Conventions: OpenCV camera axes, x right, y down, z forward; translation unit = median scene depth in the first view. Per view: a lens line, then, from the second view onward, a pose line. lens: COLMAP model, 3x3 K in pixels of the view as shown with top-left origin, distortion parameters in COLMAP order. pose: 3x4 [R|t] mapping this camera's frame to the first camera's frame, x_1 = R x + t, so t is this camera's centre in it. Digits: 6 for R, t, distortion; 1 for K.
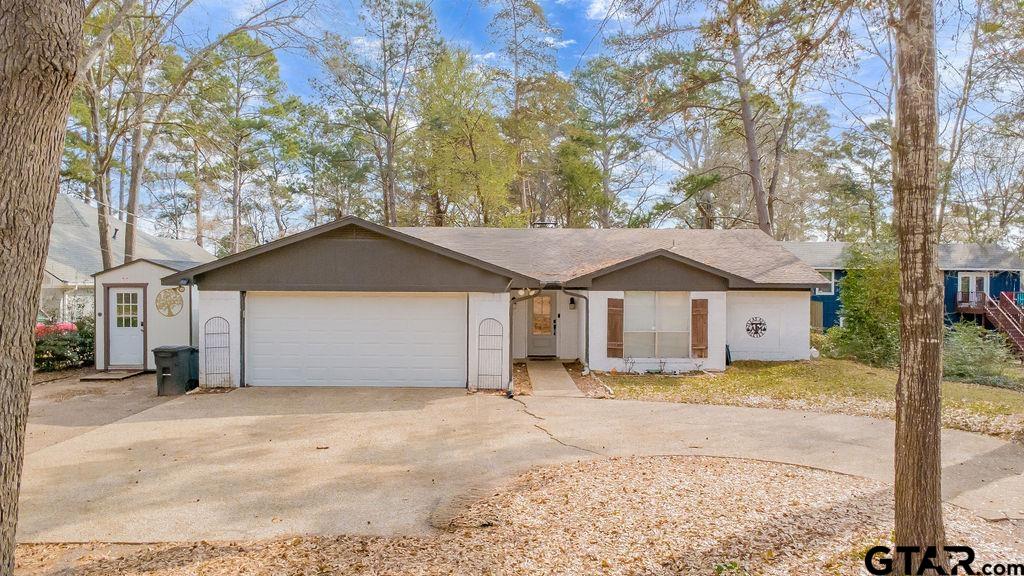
lens RADIAL K [[710.9, 0, 512.0], [0, 710.9, 288.0], [0, 0, 1]] dist [0.054591, -0.075153]
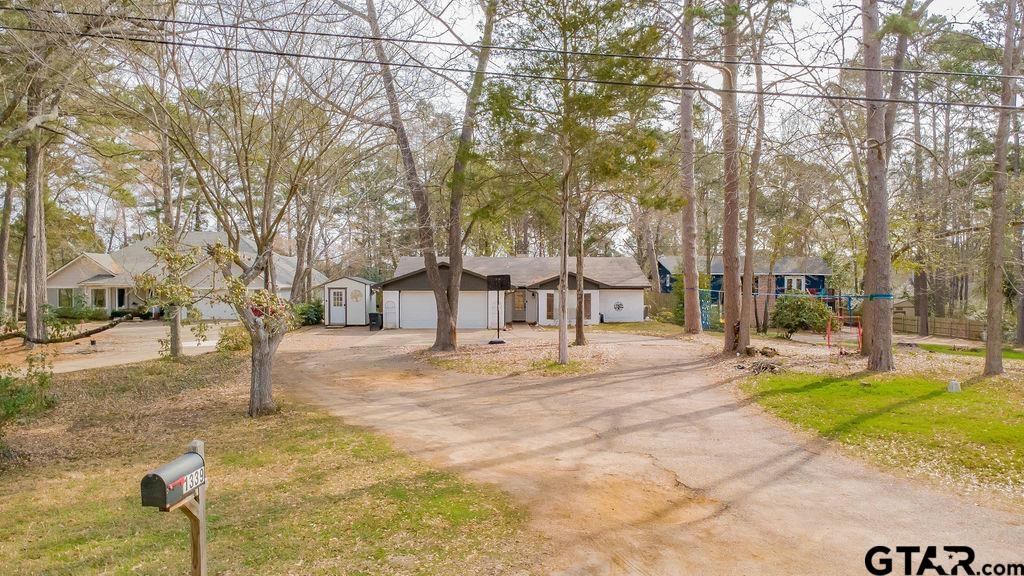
lens RADIAL K [[710.9, 0, 512.0], [0, 710.9, 288.0], [0, 0, 1]] dist [0.054591, -0.075153]
pose [[0.999874, -0.003675, 0.015444, -0.011875], [0.003579, 0.999974, 0.006243, -0.016486], [-0.015467, -0.006187, 0.999861, -1.255562]]
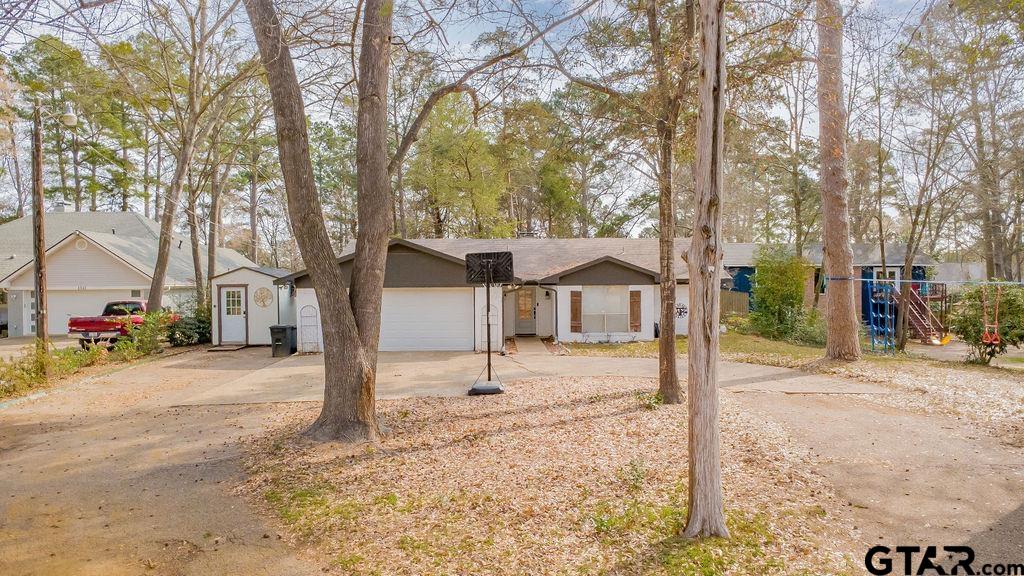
lens RADIAL K [[710.9, 0, 512.0], [0, 710.9, 288.0], [0, 0, 1]] dist [0.054591, -0.075153]
pose [[0.999819, -0.012078, 0.014673, -0.003286], [0.012033, 0.999923, 0.003184, 0.002838], [-0.014710, -0.003007, 0.999887, -0.415690]]
